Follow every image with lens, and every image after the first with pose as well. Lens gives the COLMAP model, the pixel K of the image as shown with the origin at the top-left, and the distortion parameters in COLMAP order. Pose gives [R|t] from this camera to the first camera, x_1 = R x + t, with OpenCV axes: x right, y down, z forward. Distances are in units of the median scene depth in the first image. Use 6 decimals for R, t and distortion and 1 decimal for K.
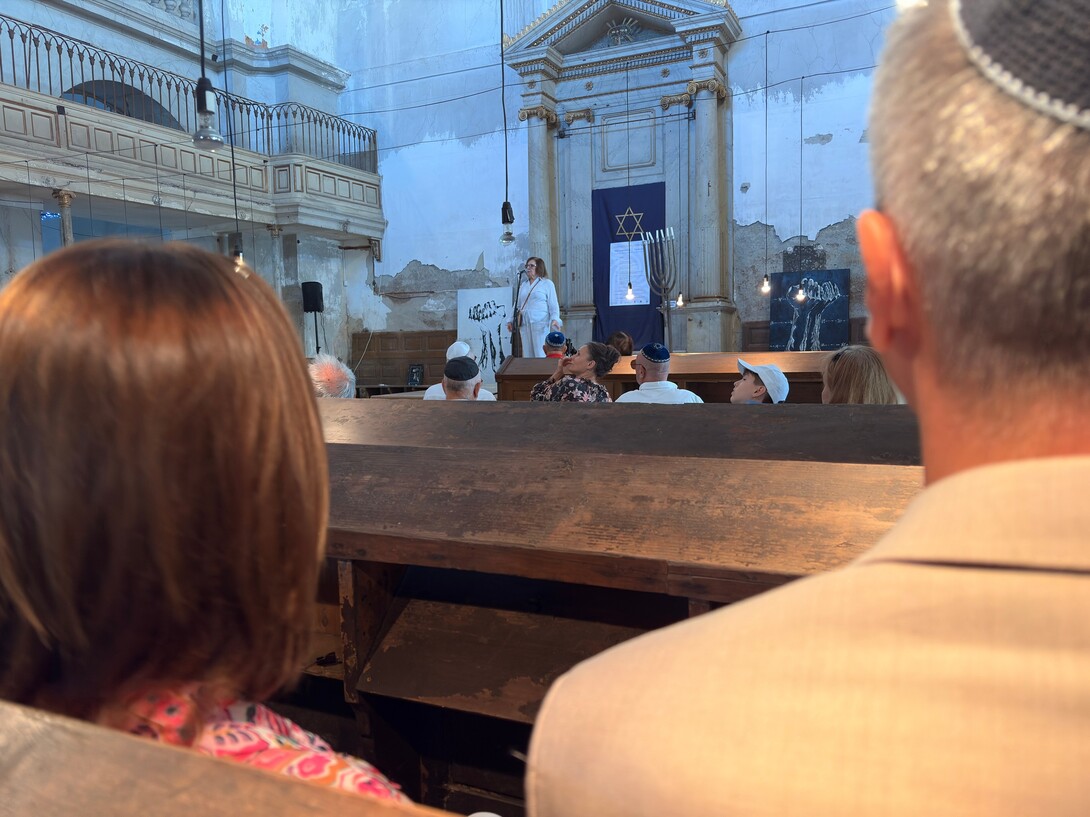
lens RADIAL K [[826.2, 0, 546.9], [0, 826.2, 406.2], [0, 0, 1]] dist [0.038974, -0.036681]
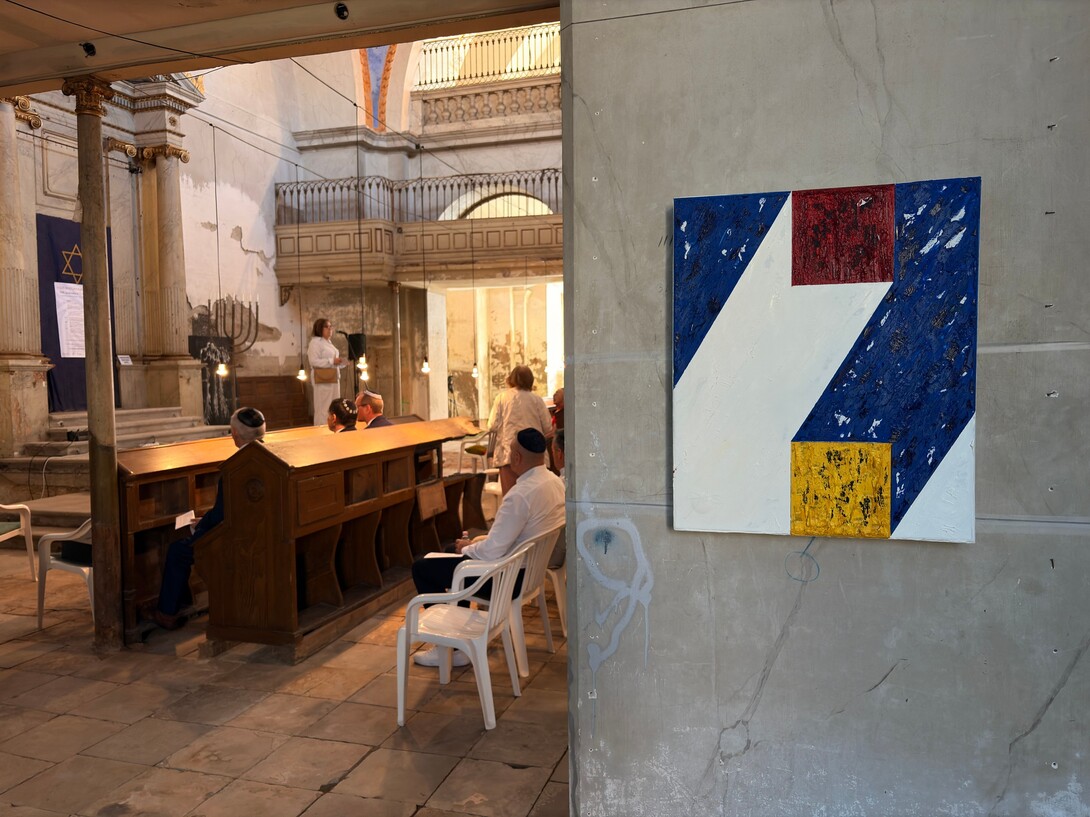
lens RADIAL K [[826.2, 0, 536.4], [0, 826.2, 403.4], [0, 0, 1]] dist [0.038974, -0.036681]
pose [[-0.125190, -0.017224, 0.991983, -0.829266], [0.092126, 0.995328, 0.028908, -0.056632], [-0.987846, 0.095006, -0.123018, 0.649187]]
